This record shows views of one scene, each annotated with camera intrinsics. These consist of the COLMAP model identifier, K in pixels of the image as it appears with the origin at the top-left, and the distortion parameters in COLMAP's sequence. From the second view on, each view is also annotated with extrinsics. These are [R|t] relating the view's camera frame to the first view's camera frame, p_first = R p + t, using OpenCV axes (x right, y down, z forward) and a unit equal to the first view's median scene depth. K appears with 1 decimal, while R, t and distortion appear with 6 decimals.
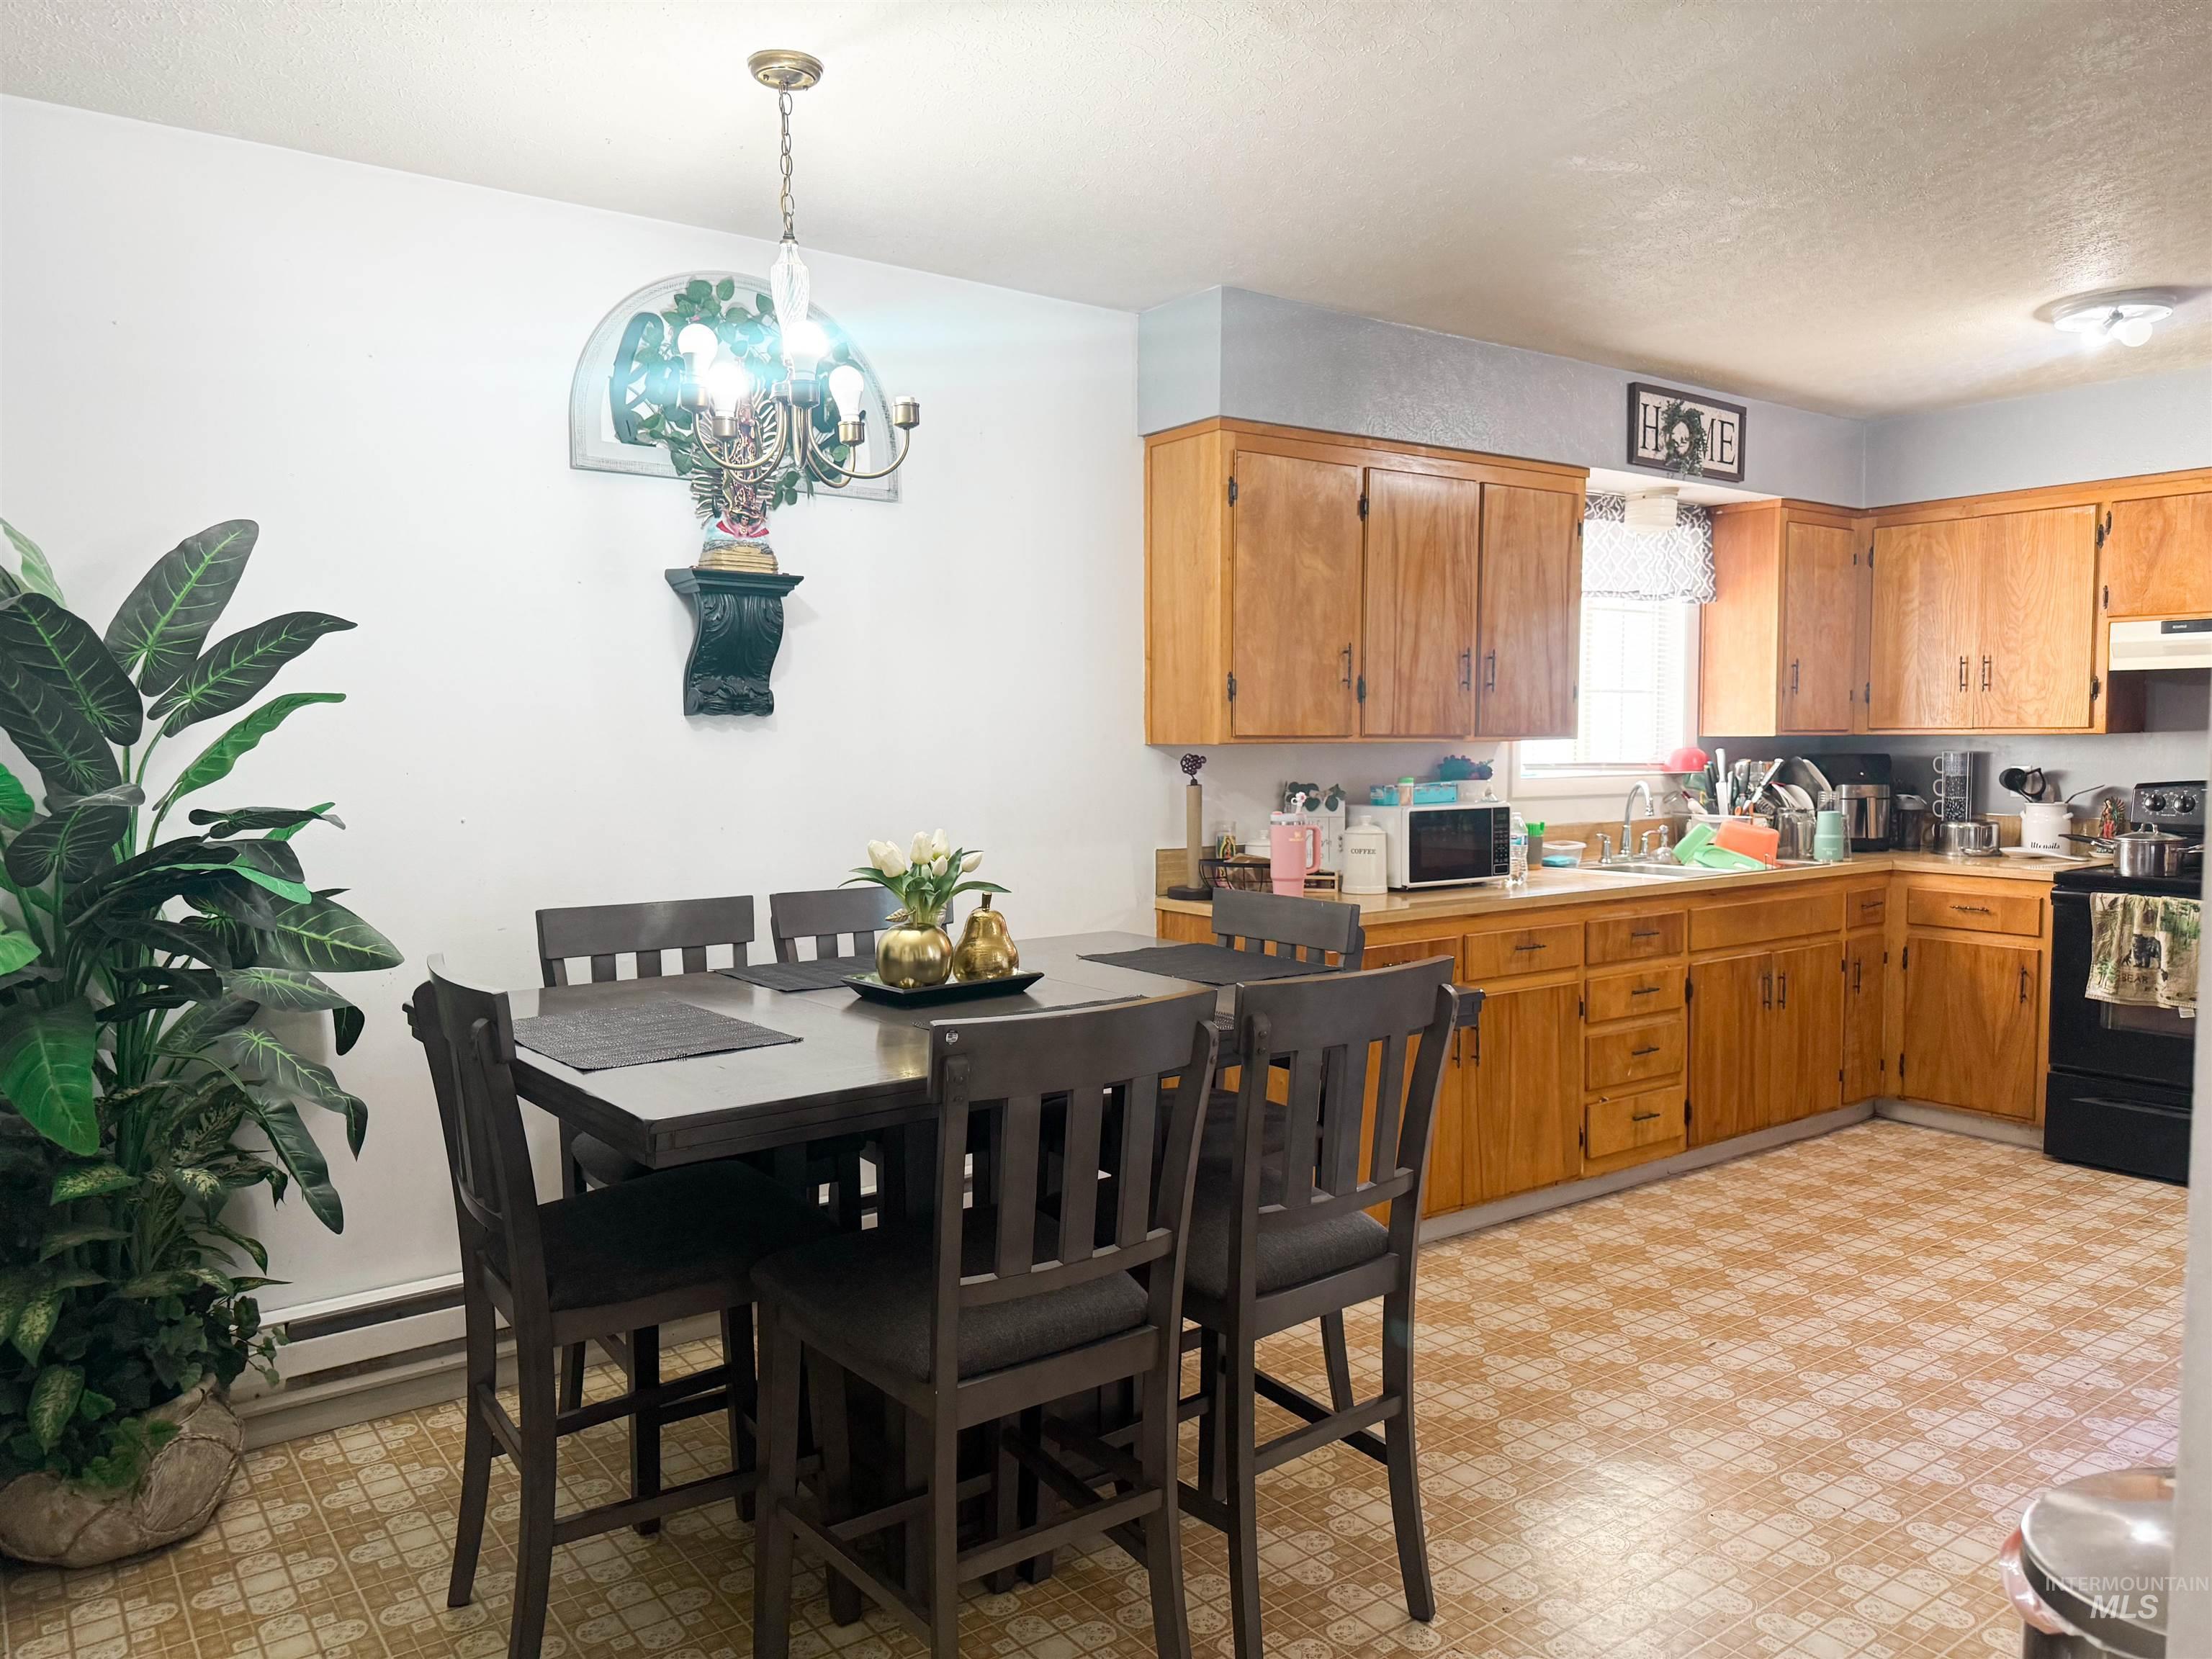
lens RADIAL K [[1556.9, 0, 1060.8], [0, 1556.9, 816.2], [0, 0, 1]] dist [0.046318, -0.032227]
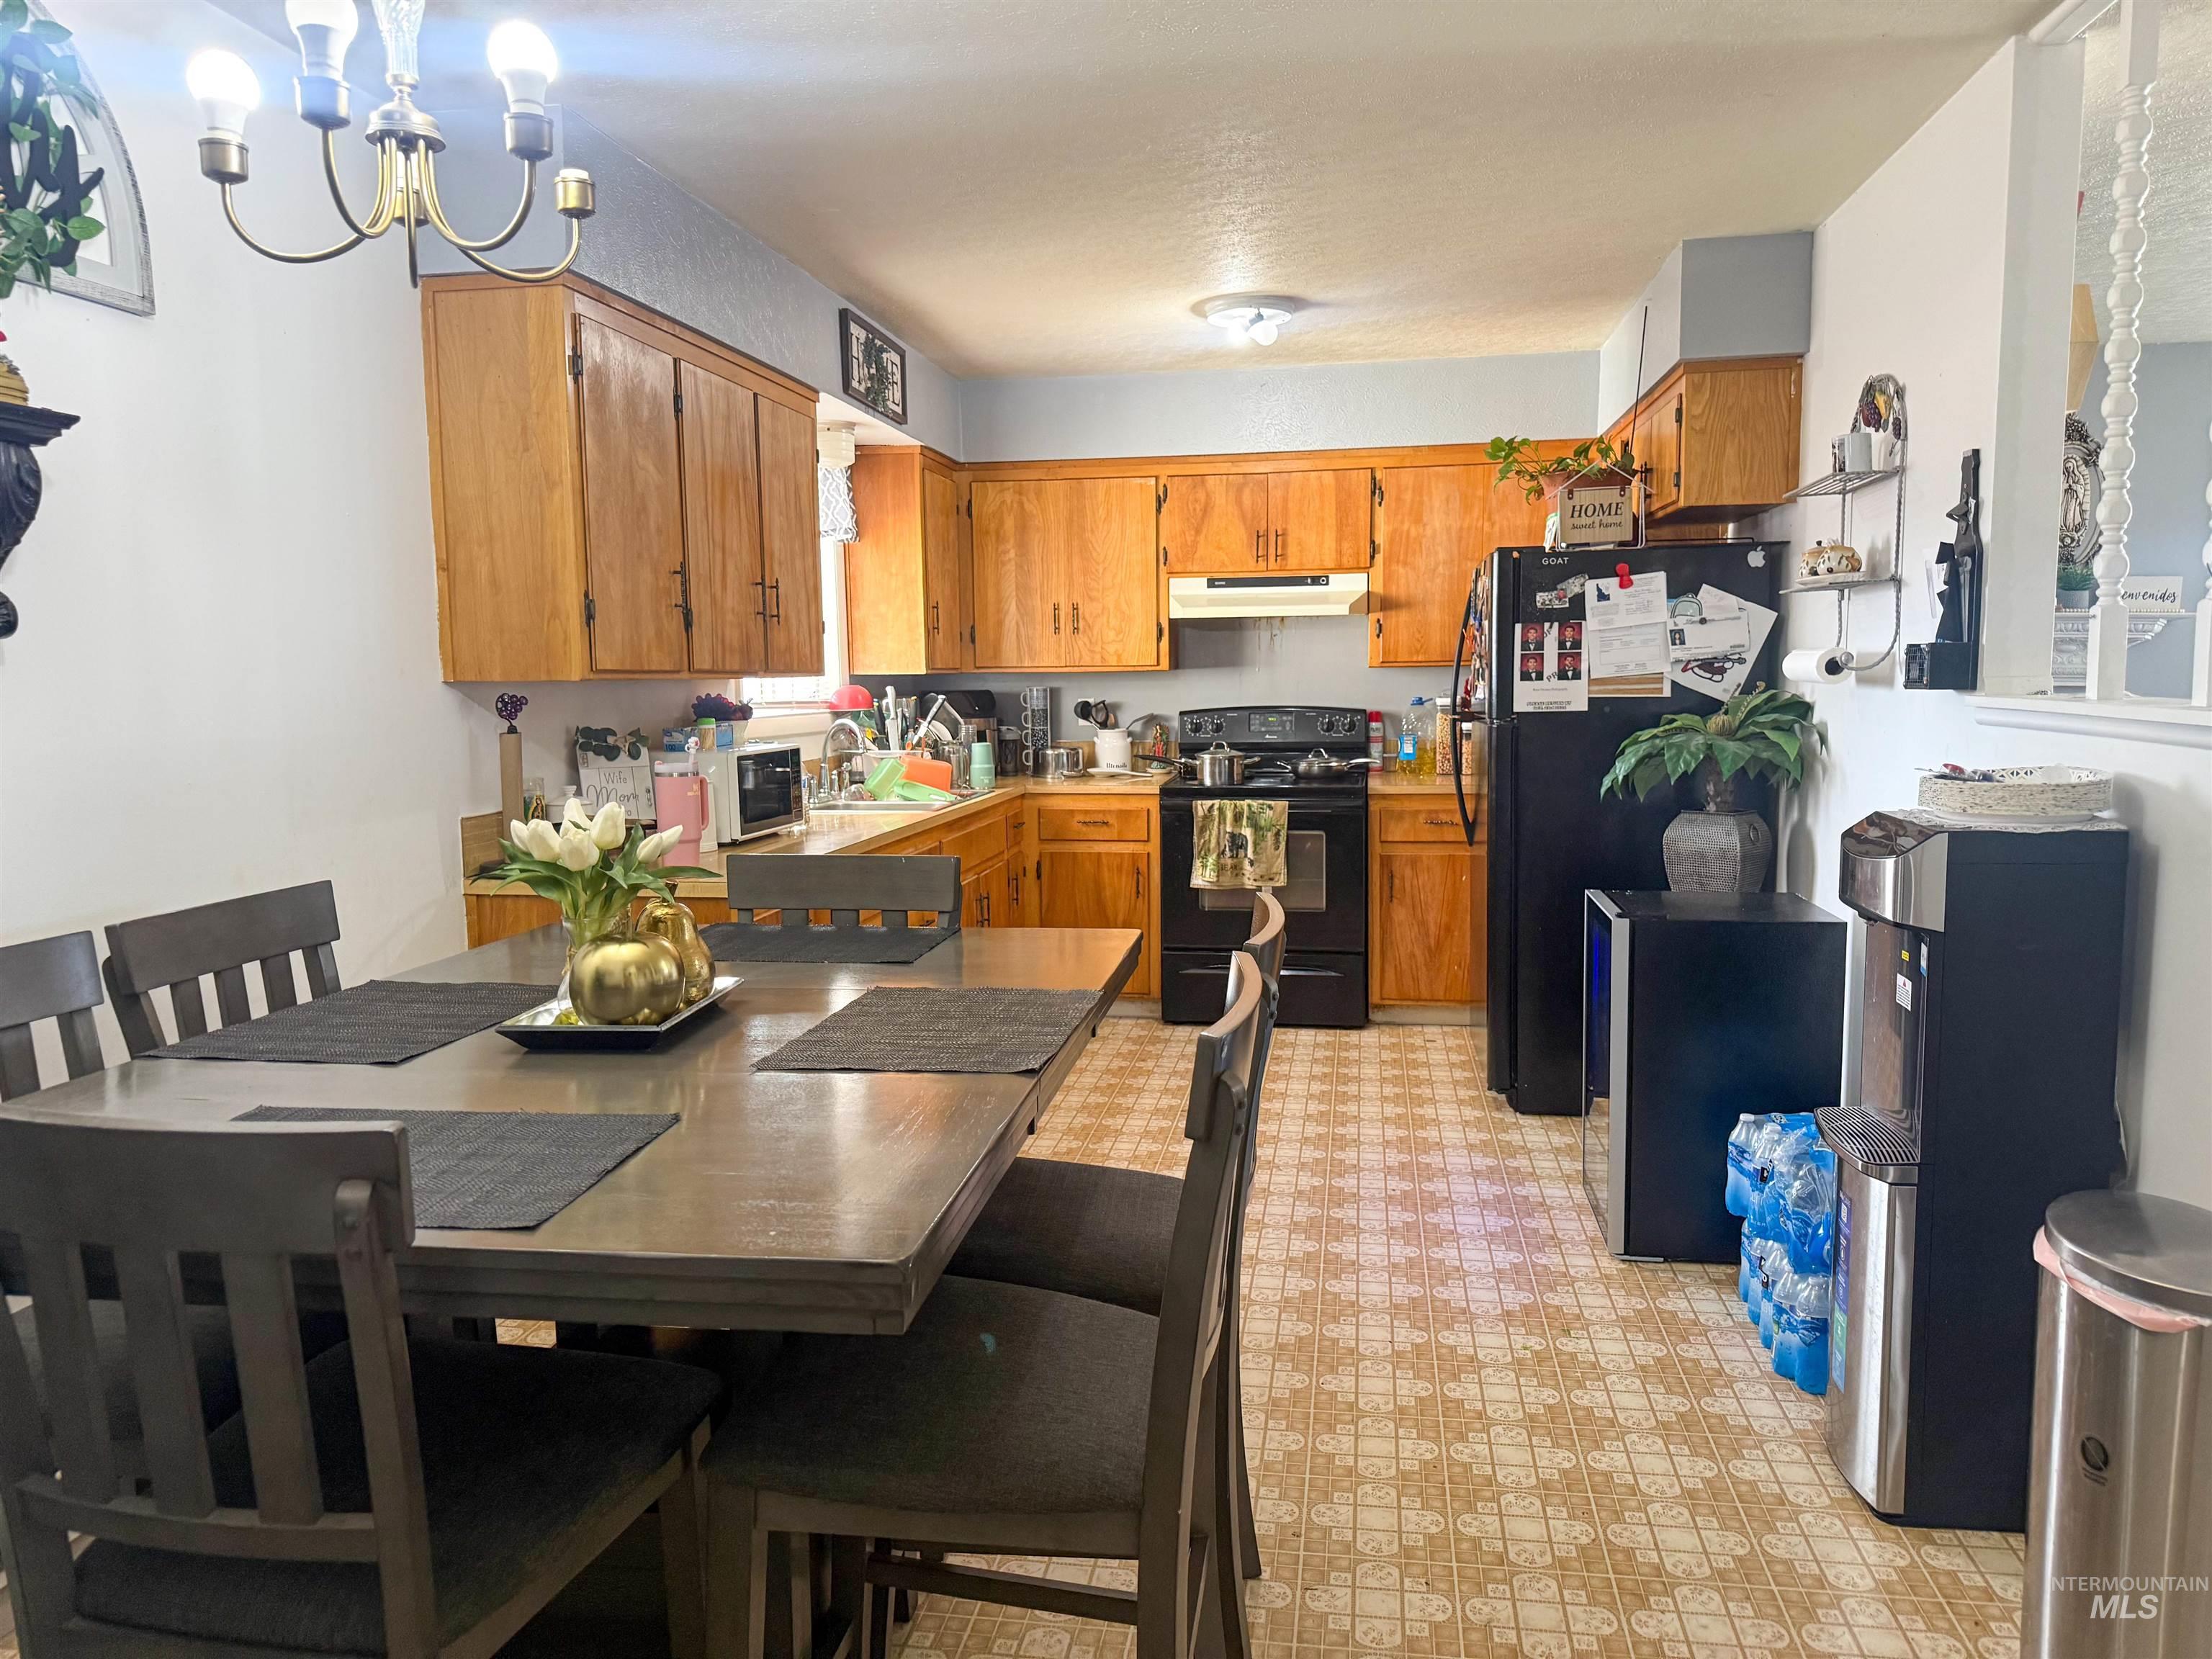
lens RADIAL K [[1556.9, 0, 1110.9], [0, 1556.9, 834.3], [0, 0, 1]] dist [0.046318, -0.032227]
pose [[0.709468, -0.076876, 0.700532, -0.218917], [0.045052, 0.996947, 0.063777, -0.004852], [-0.703296, -0.013687, 0.710765, 0.180853]]
